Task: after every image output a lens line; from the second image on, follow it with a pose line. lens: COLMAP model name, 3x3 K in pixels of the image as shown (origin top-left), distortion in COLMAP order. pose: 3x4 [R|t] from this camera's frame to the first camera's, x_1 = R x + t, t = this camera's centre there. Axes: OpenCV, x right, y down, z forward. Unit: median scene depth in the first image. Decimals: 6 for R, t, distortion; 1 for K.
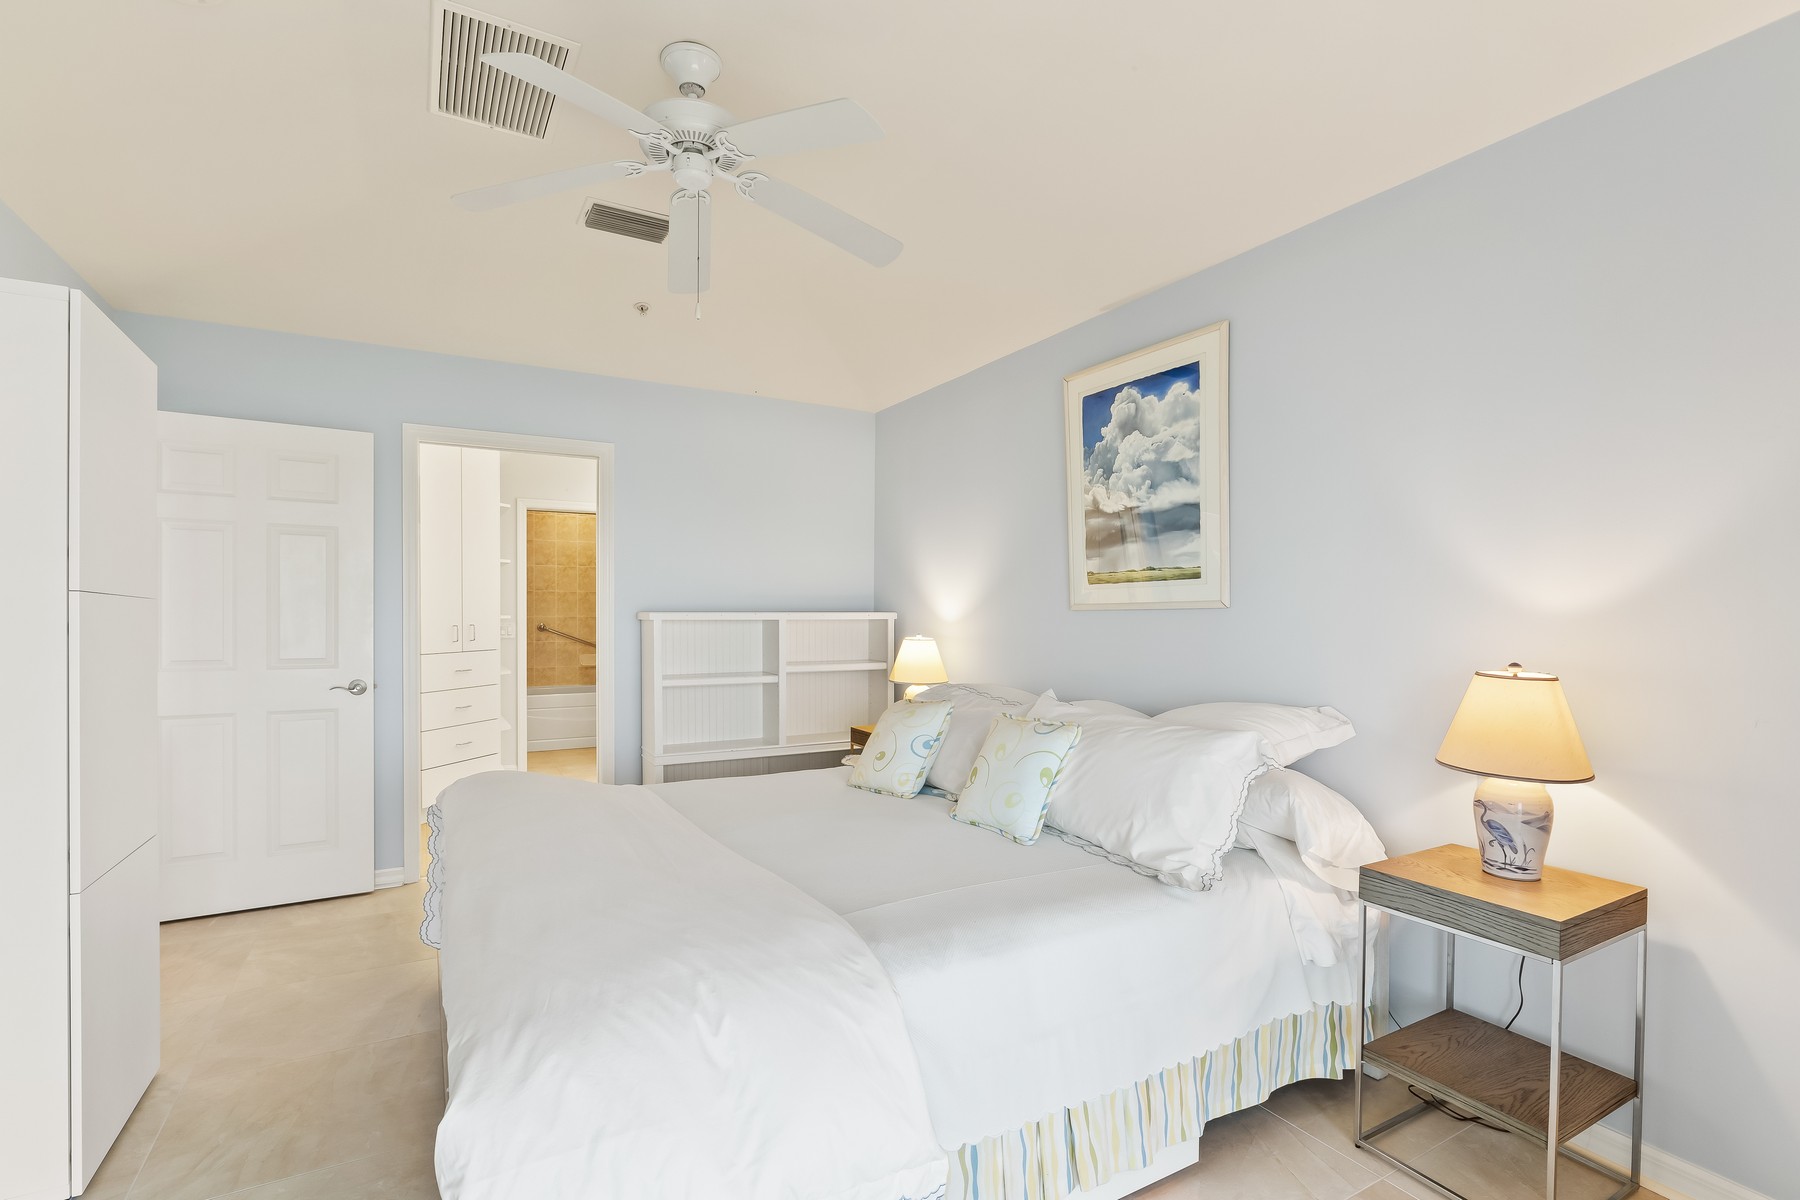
lens RADIAL K [[833.3, 0, 893.3], [0, 833.3, 633.6], [0, 0, 1]] dist [0.001485, 0.000044]
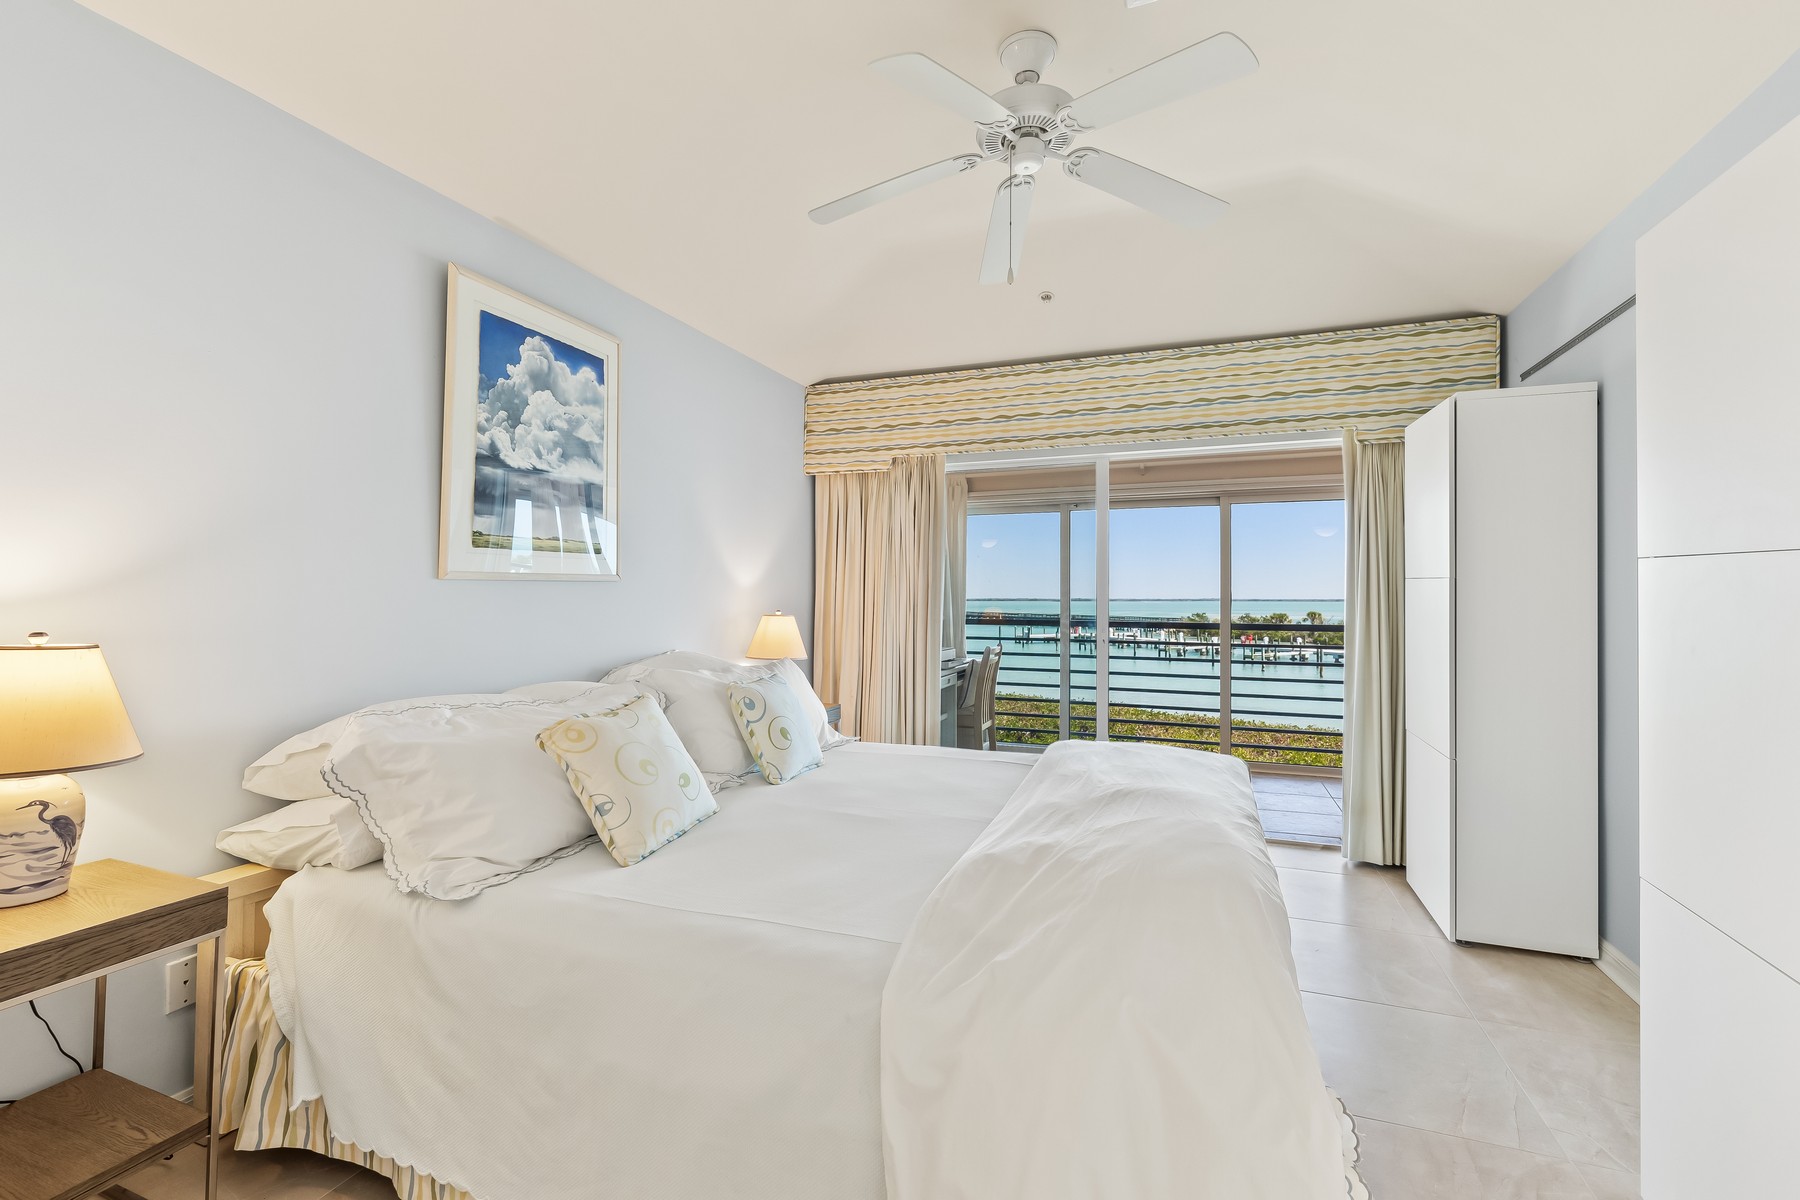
lens RADIAL K [[774.9, 0, 898.0], [0, 774.9, 588.7], [0, 0, 1]] dist [0.002832, -0.001781]
pose [[-0.634946, -0.014787, 0.772415, -0.613441], [-0.000501, 0.999824, 0.018728, -0.034336], [-0.772557, 0.011505, -0.634842, 1.201296]]
